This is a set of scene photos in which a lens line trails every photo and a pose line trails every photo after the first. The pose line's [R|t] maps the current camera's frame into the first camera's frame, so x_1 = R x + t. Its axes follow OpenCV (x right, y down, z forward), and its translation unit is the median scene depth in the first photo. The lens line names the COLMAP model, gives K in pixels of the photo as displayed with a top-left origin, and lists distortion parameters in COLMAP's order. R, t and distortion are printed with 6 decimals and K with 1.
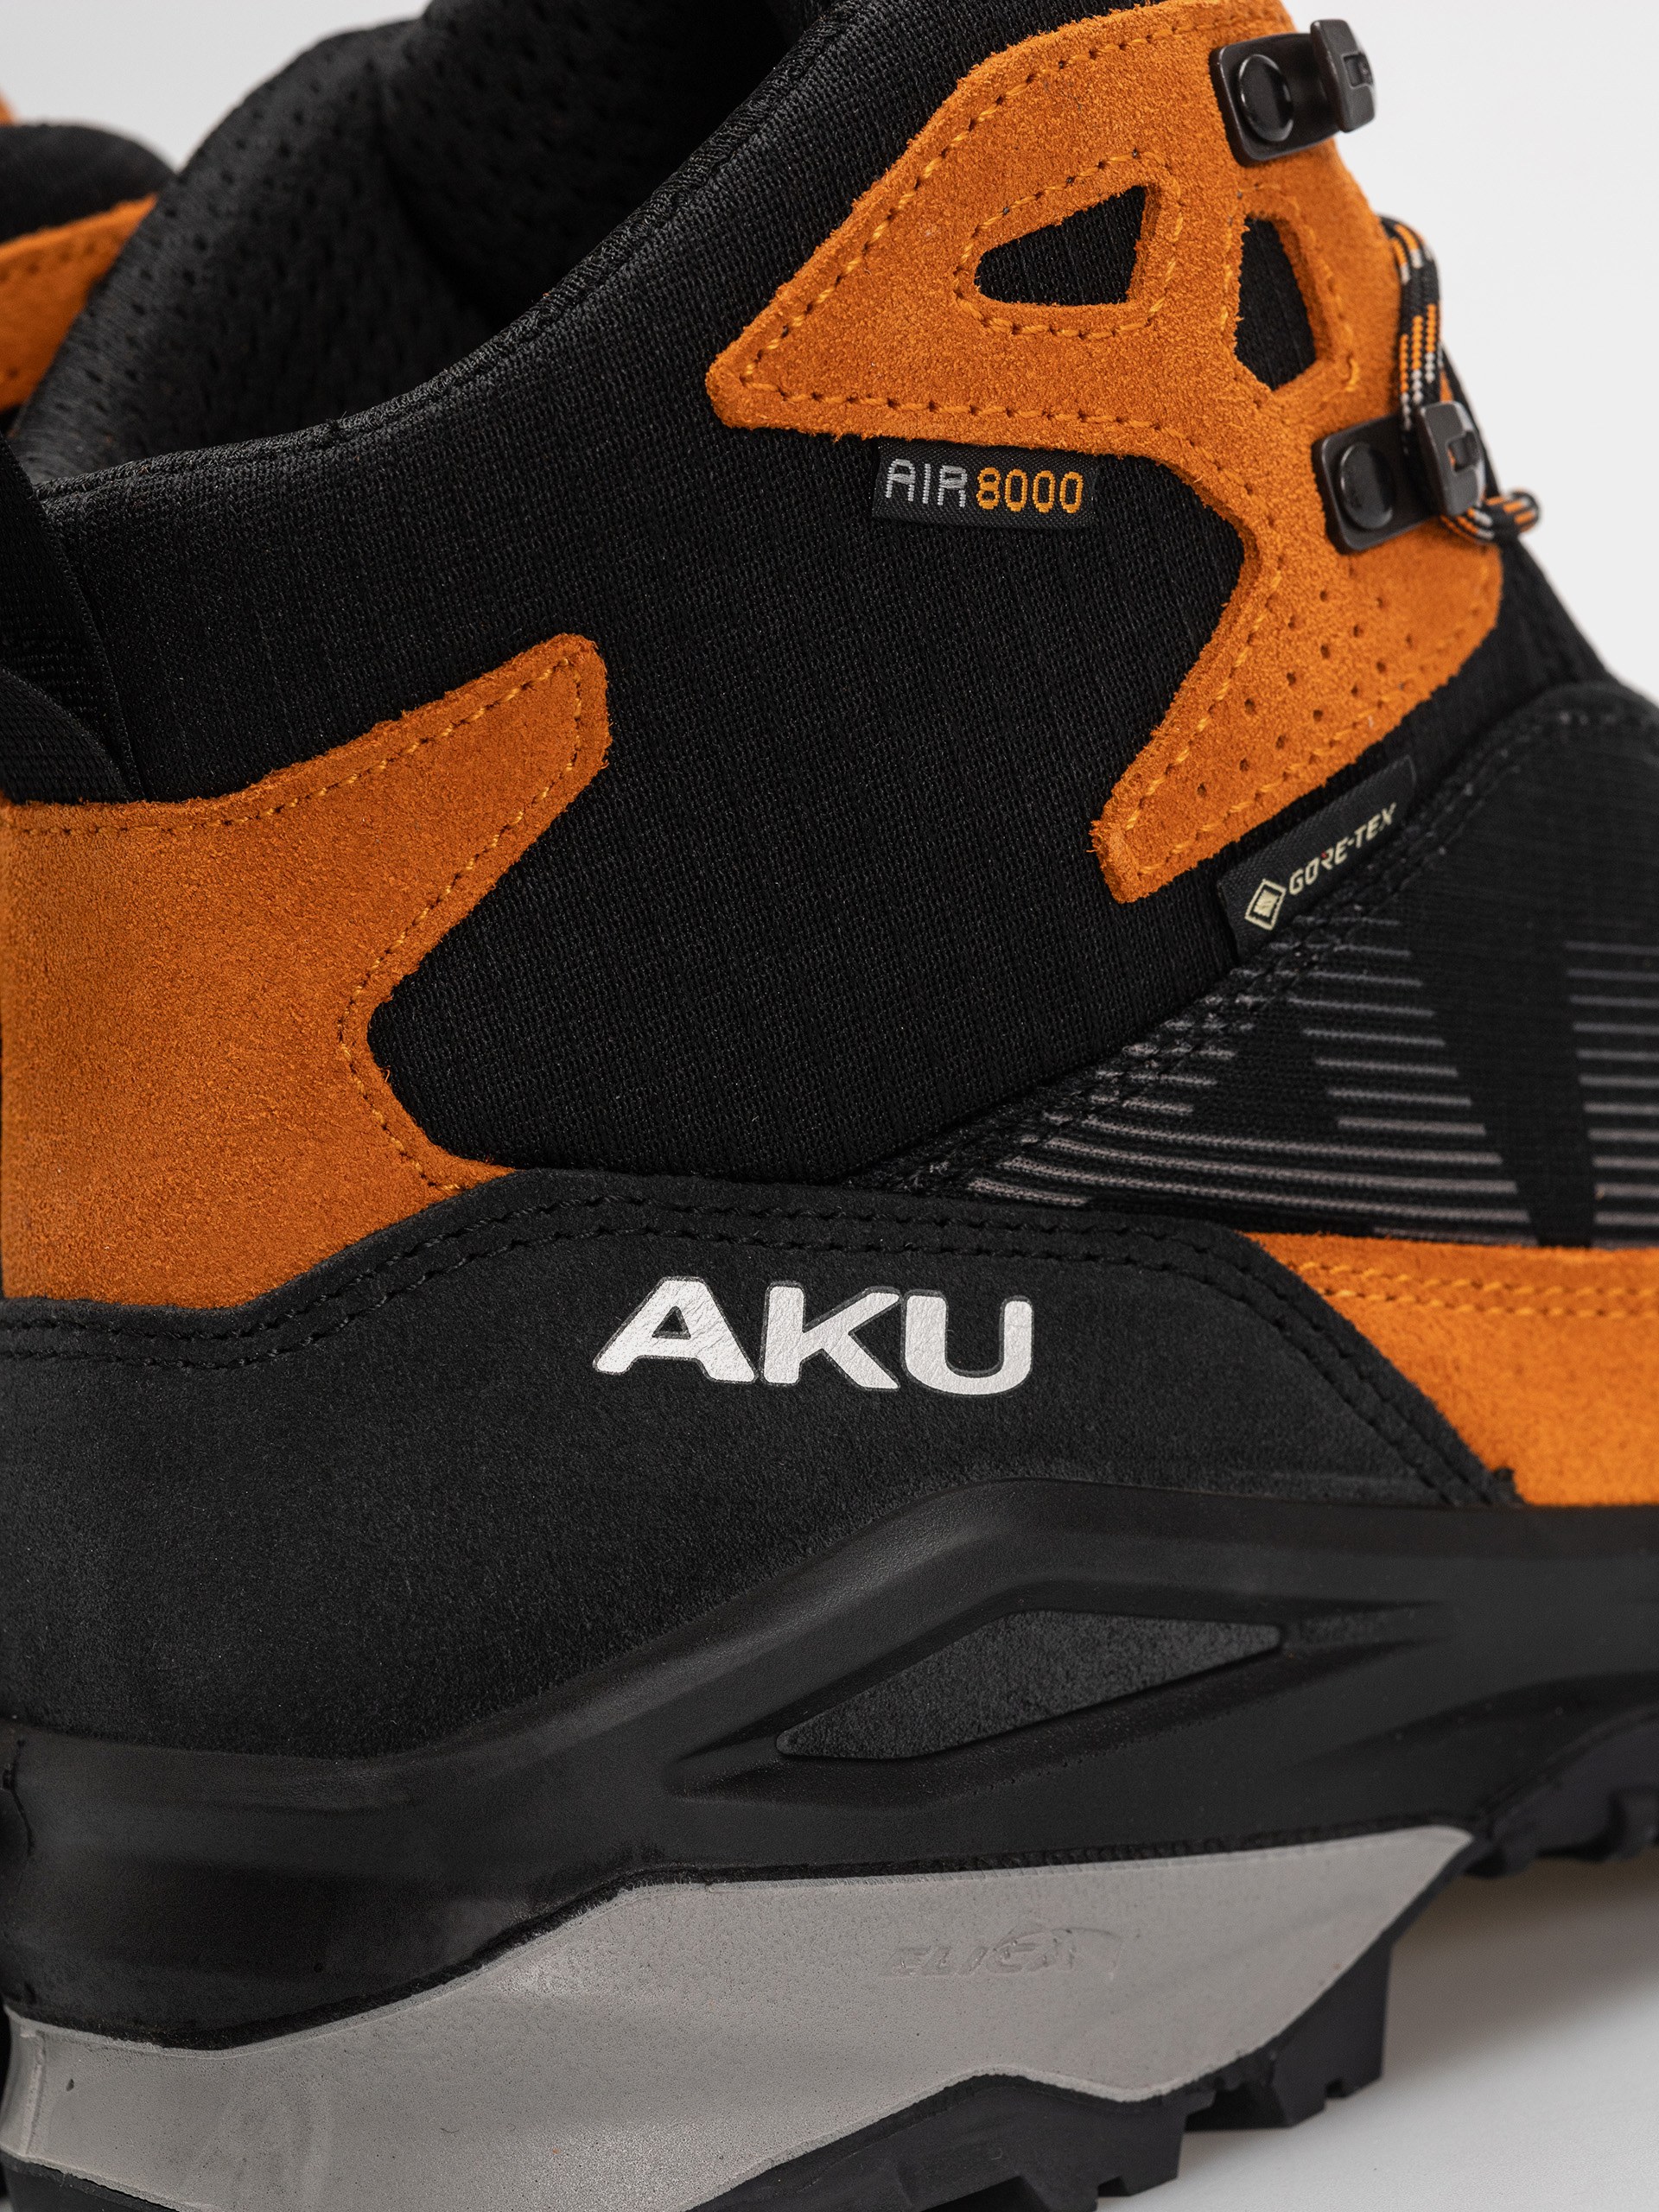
lens RADIAL K [[6833.0, 0, 829.5], [0, 6833.0, 1106.0], [0, 0, 1]] dist [0.014464, 1.502228]
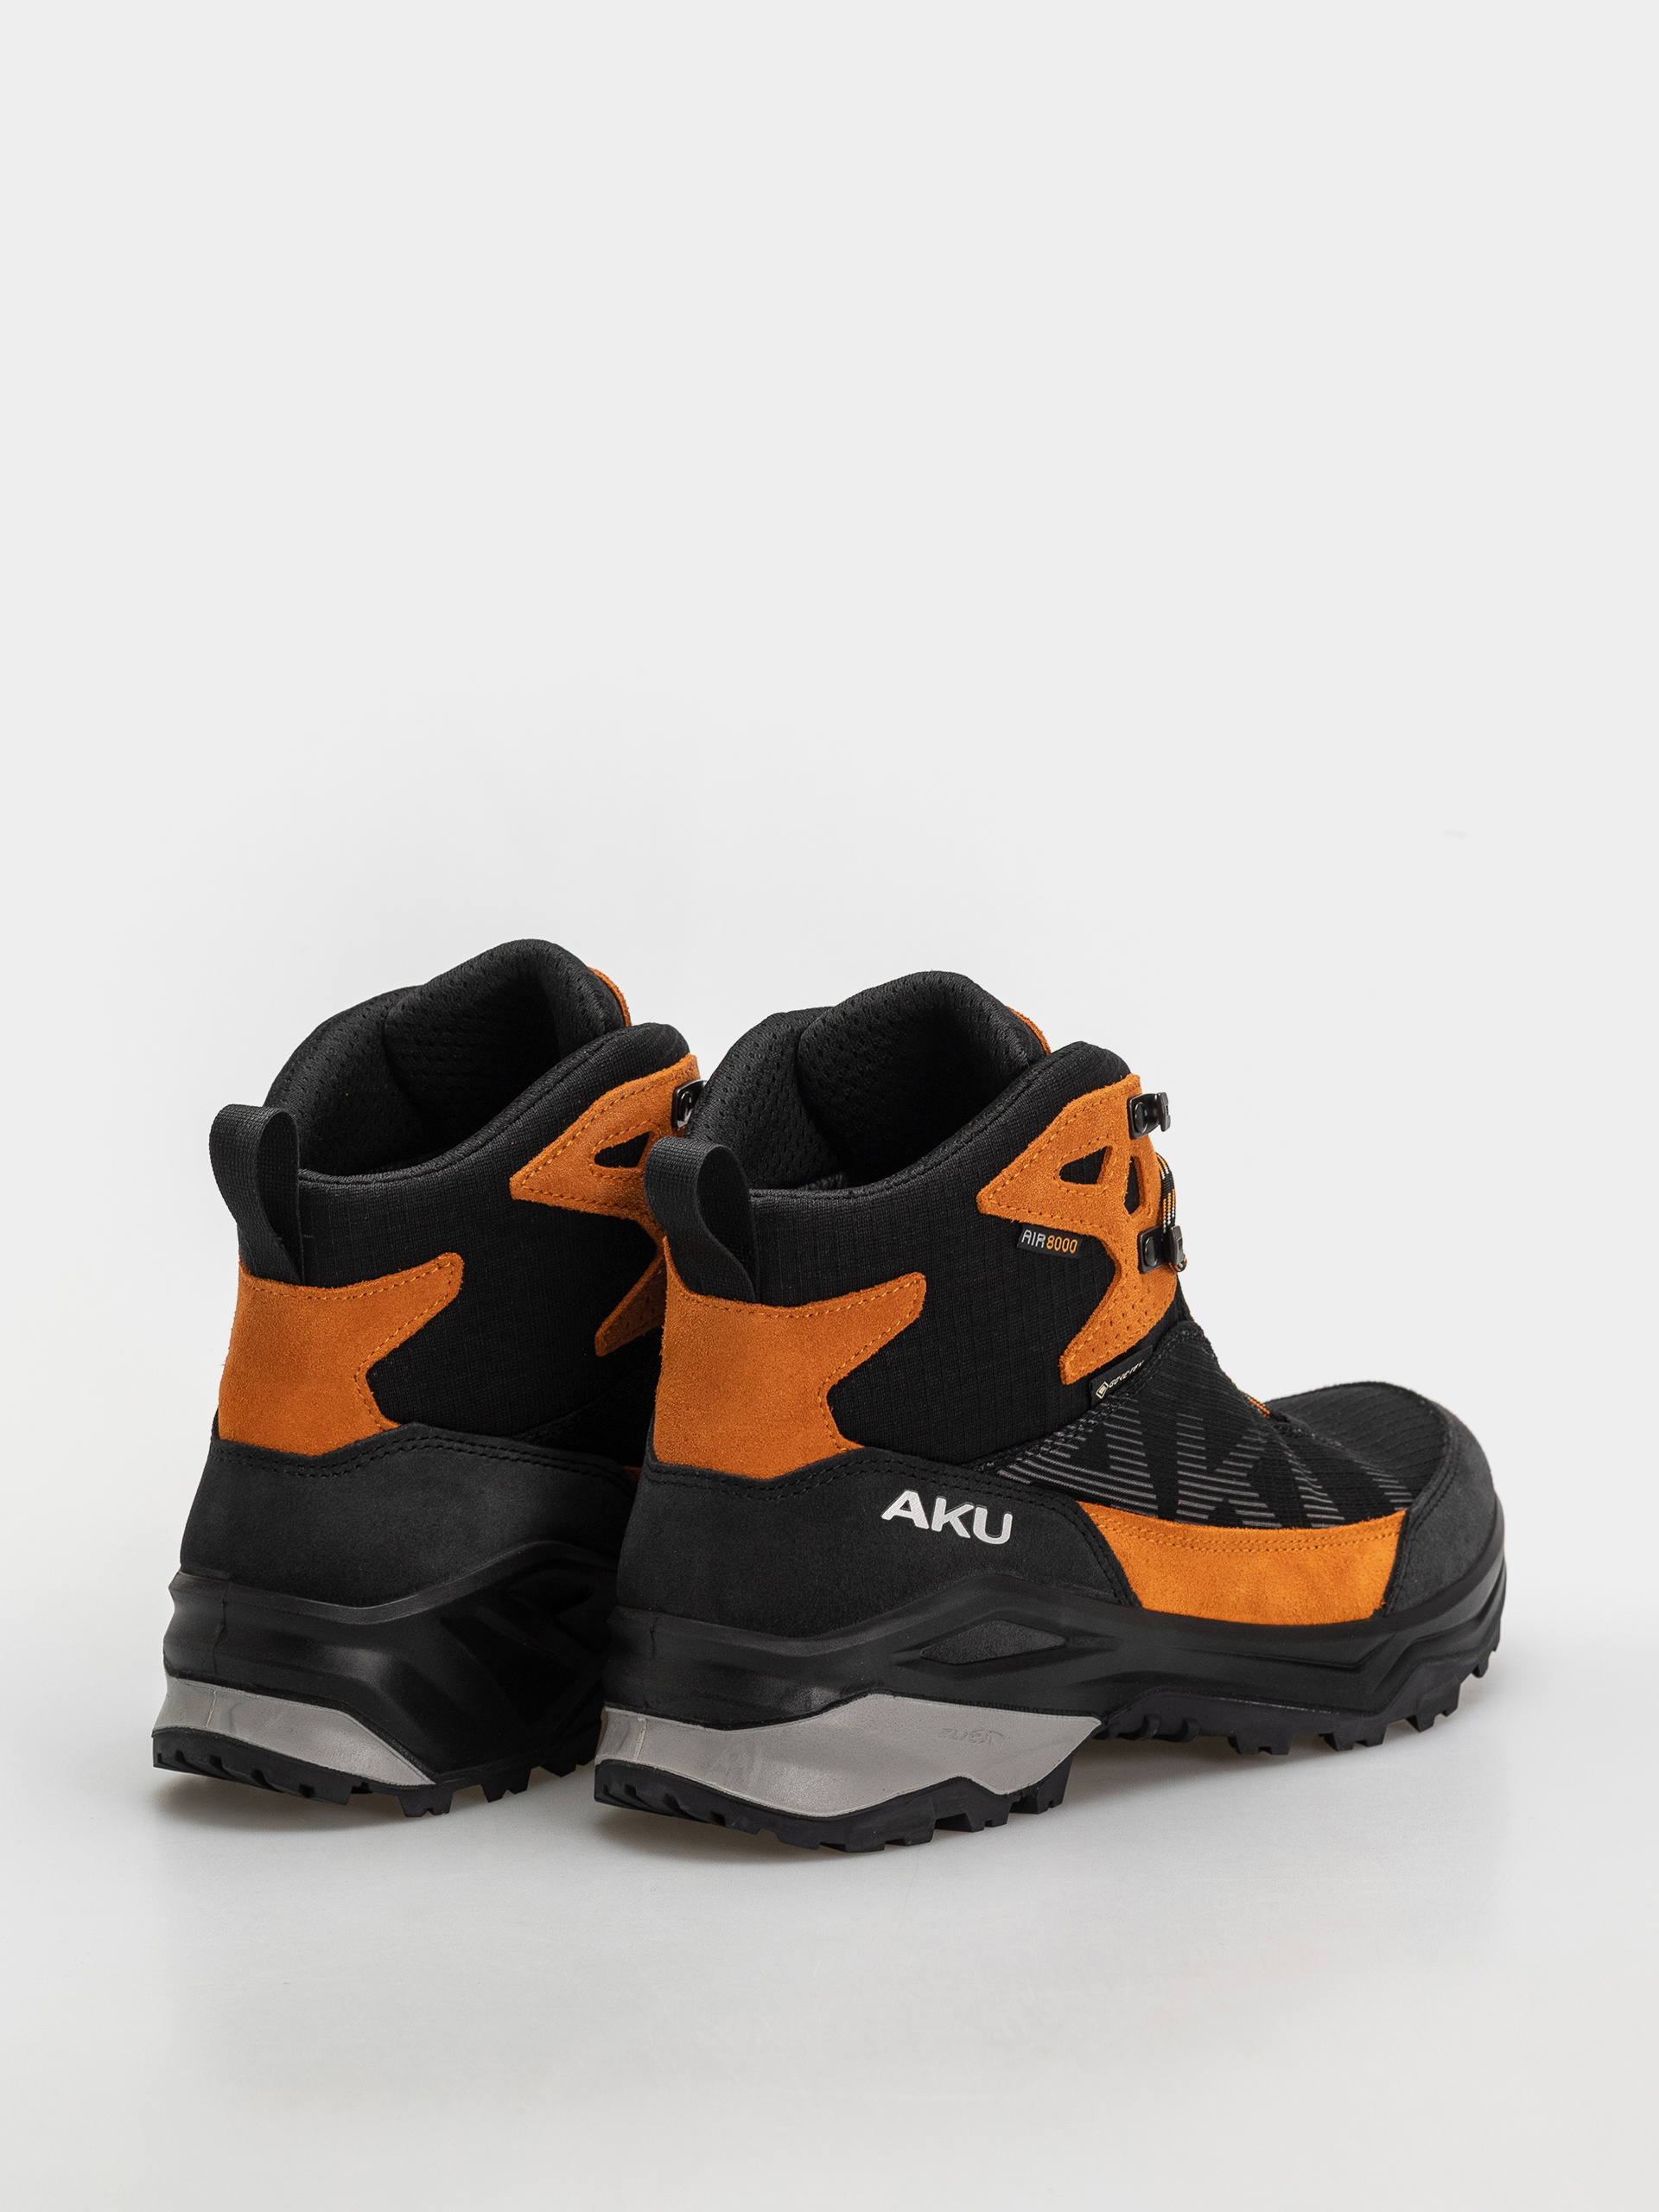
lens RADIAL K [[7547.9, 0, 829.5], [0, 7547.9, 1106.0], [0, 0, 1]] dist [1.346659, -43.635291]
pose [[0.957124, 0.151064, 0.247171, -0.879008], [-0.145450, 0.988519, -0.040928, -0.000063], [-0.250515, 0.003222, 0.968107, -2.135402]]
